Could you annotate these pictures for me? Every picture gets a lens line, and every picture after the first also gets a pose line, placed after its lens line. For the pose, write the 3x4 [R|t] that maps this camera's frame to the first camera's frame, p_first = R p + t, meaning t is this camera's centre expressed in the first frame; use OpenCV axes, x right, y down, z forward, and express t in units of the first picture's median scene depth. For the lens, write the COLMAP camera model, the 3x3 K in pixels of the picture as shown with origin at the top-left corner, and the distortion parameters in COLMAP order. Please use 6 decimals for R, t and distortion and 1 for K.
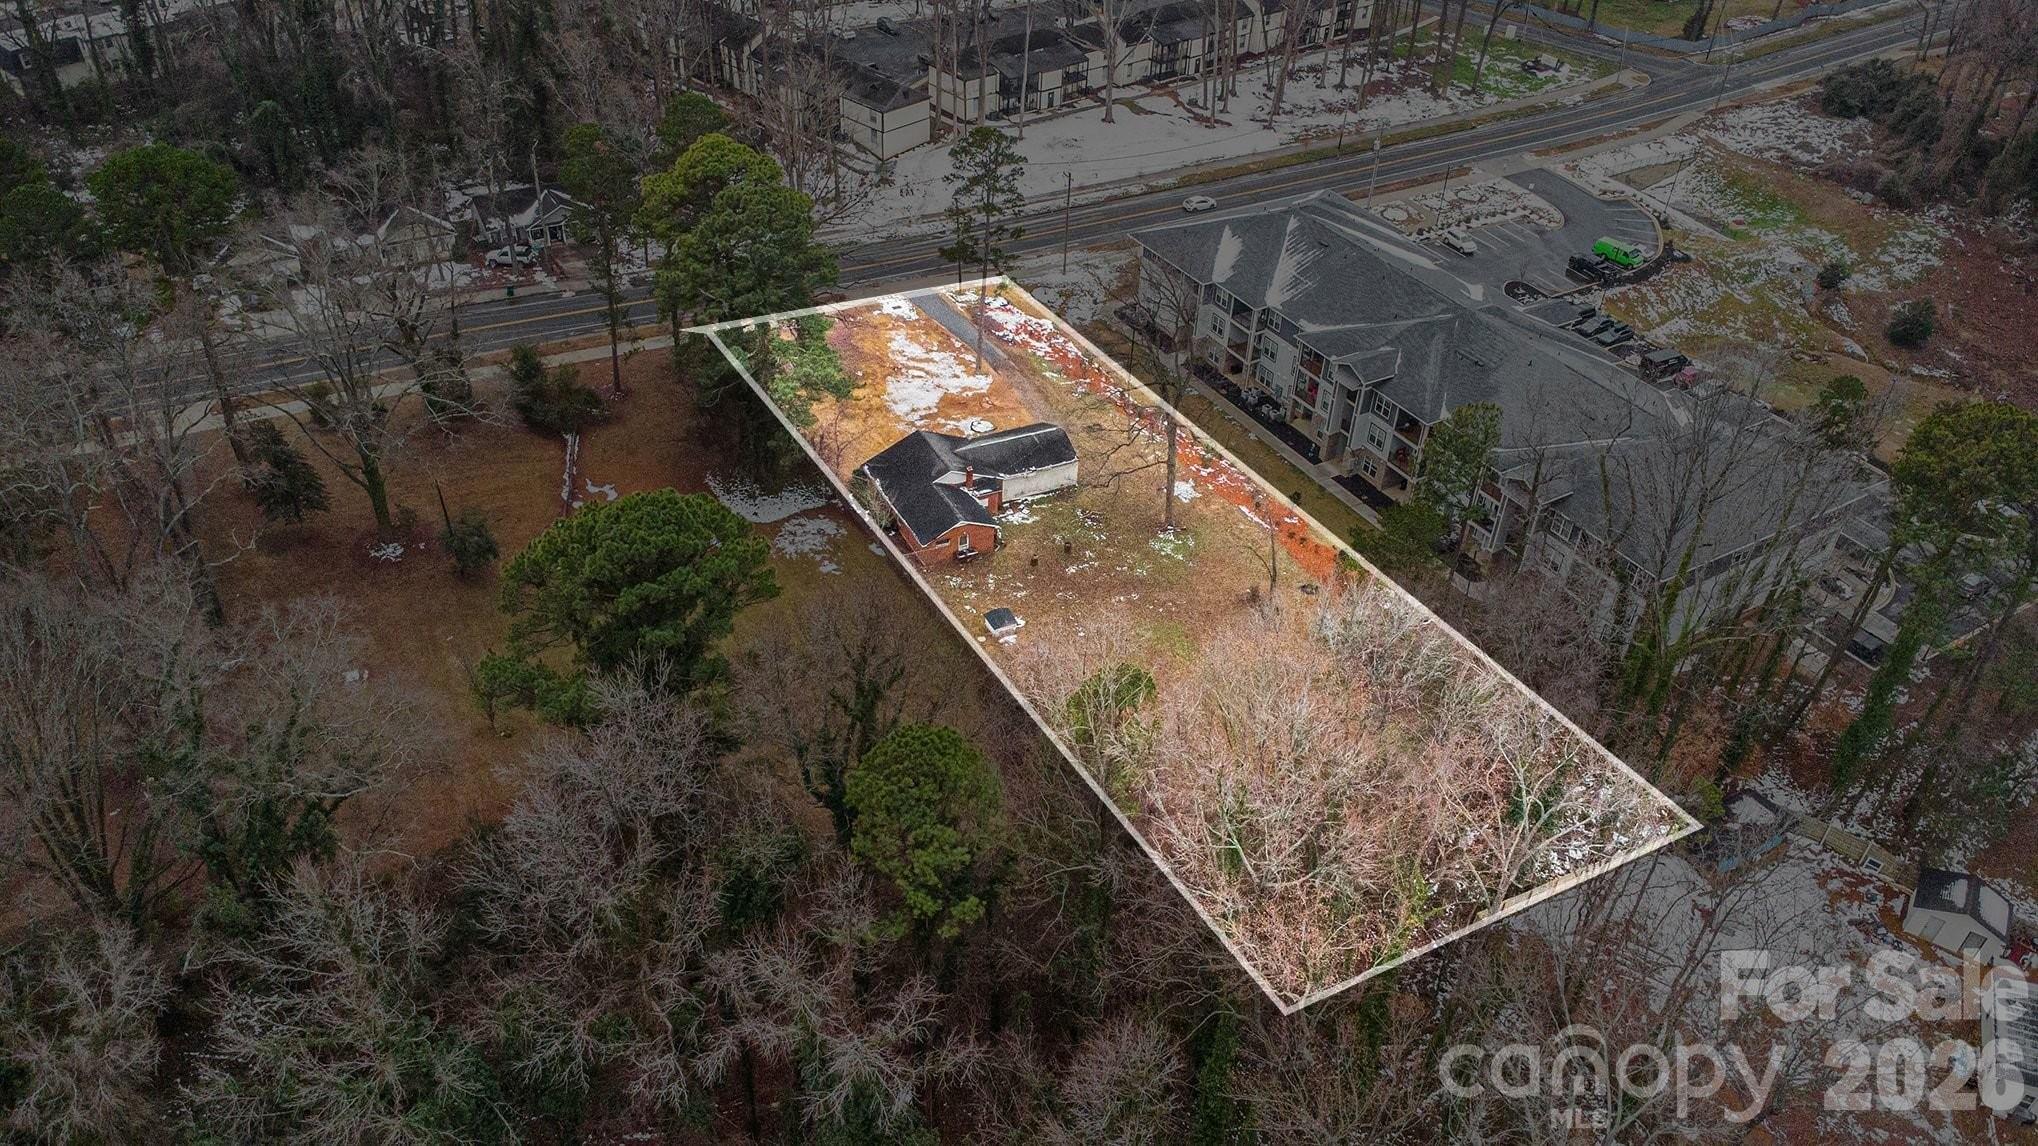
lens RADIAL K [[1464.6, 0, 1019.0], [0, 1464.6, 573.0], [0, 0, 1]] dist [0.051816, -0.072749]
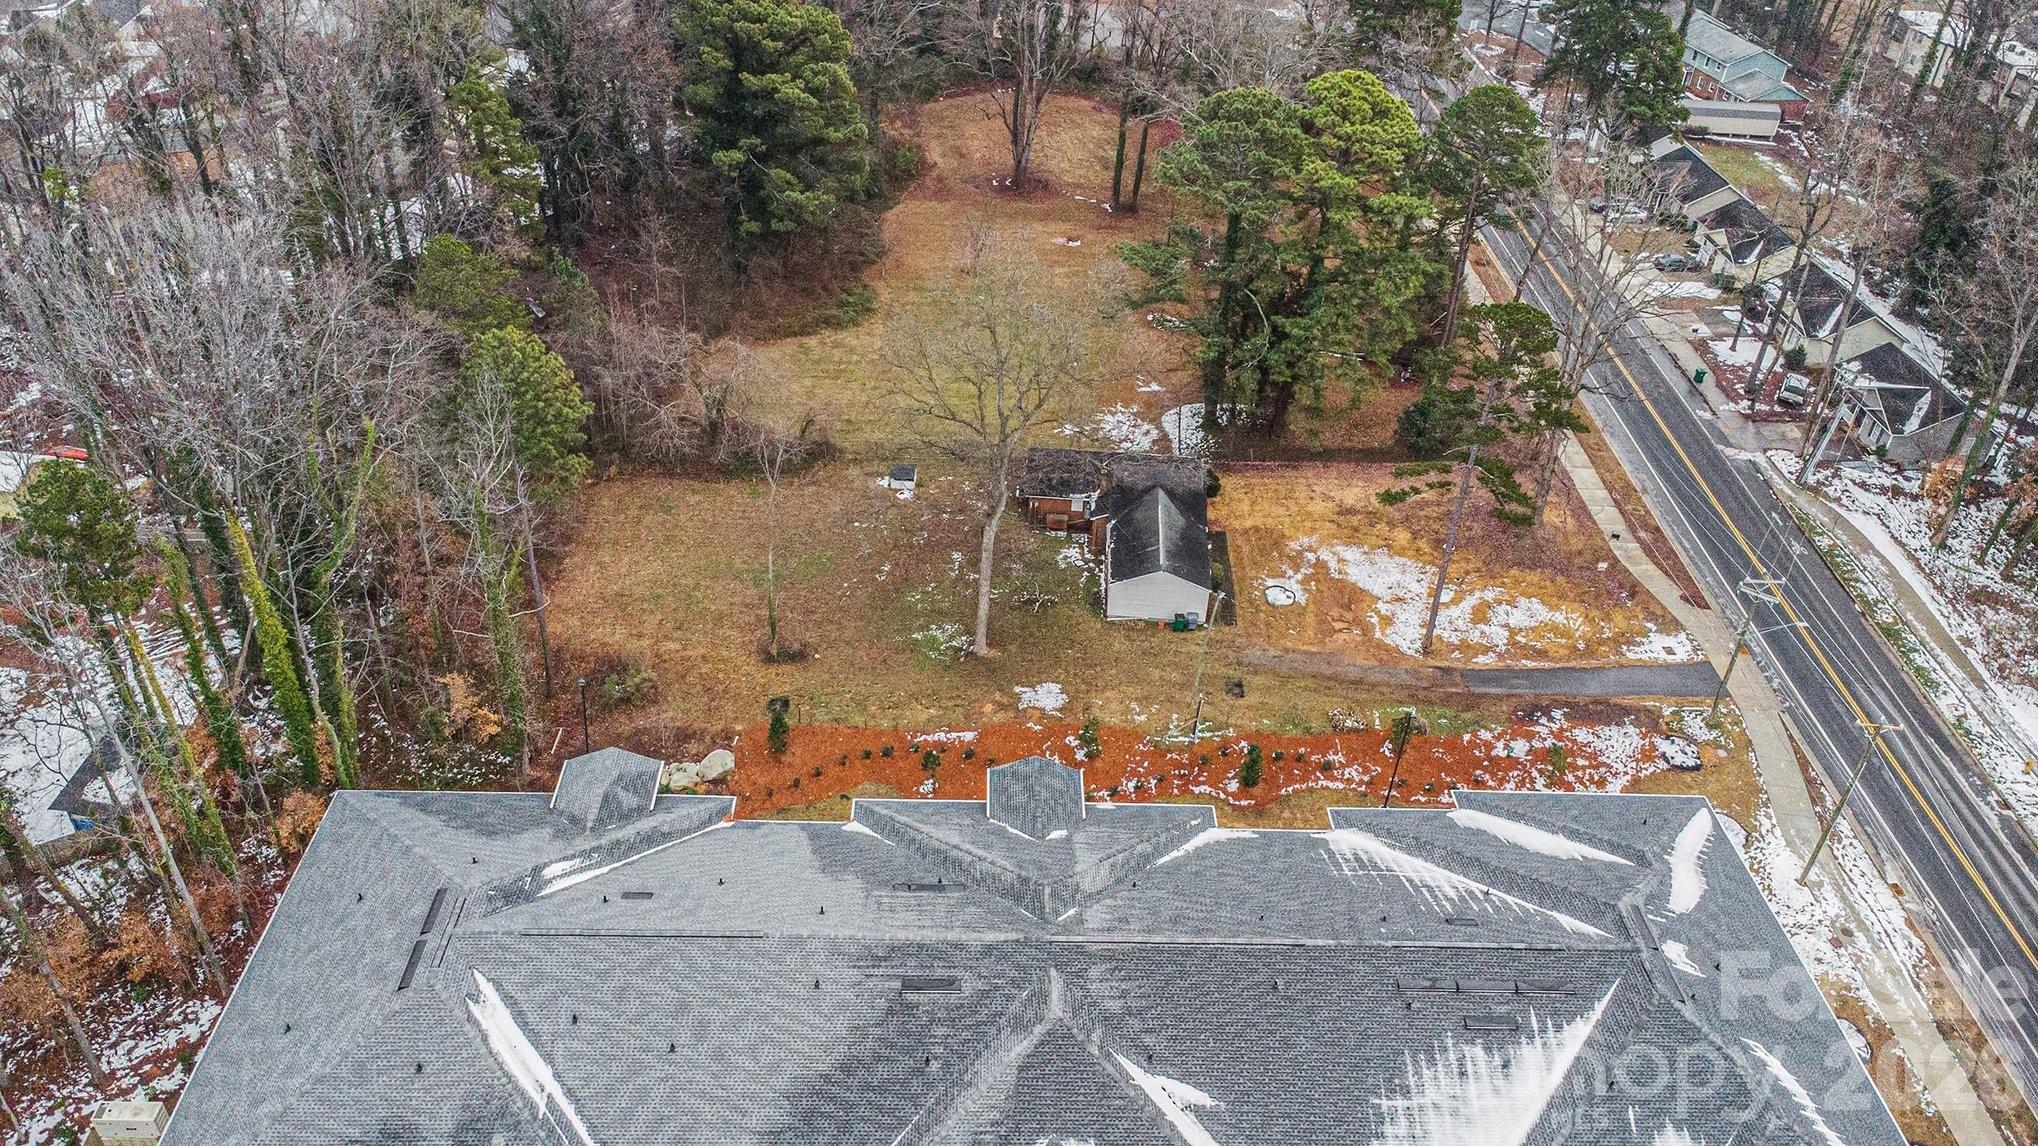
lens RADIAL K [[1446.9, 0, 1018.1], [0, 1446.9, 596.8], [0, 0, 1]] dist [0.056256, -0.059185]
pose [[-0.487570, 0.459723, -0.742246, 0.406976], [-0.582140, 0.462407, 0.668799, -0.357929], [0.650682, 0.758178, 0.042168, 0.614375]]
